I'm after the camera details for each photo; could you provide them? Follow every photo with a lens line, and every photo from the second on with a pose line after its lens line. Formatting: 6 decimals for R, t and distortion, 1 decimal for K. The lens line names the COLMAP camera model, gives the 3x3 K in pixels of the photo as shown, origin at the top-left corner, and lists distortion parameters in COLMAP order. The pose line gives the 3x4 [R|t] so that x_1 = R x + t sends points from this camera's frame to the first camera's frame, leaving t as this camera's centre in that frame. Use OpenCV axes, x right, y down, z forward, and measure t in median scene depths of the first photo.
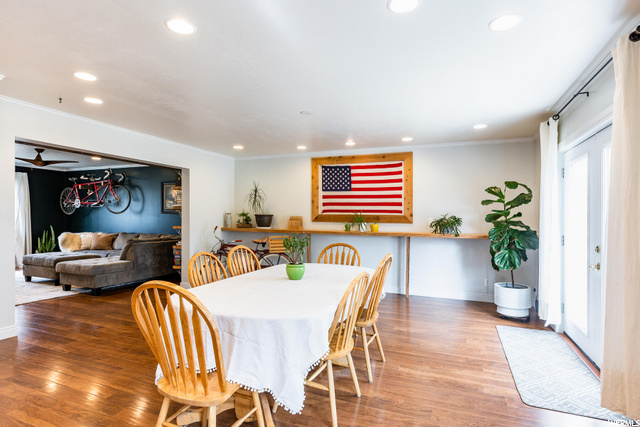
lens RADIAL K [[341.8, 0, 320.8], [0, 341.8, 213.6], [0, 0, 1]] dist [0.000078, 0.000354]
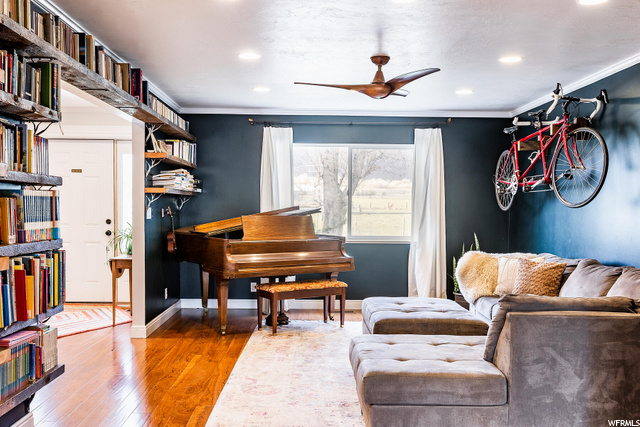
lens RADIAL K [[590.6, 0, 319.6], [0, 590.6, 215.3], [0, 0, 1]] dist [-0.004205, 0.000000]
pose [[0.403511, -0.000875, -0.914974, -0.169593], [0.000236, 1.000000, -0.000852, 0.012831], [0.914975, 0.000128, 0.403511, 0.632543]]
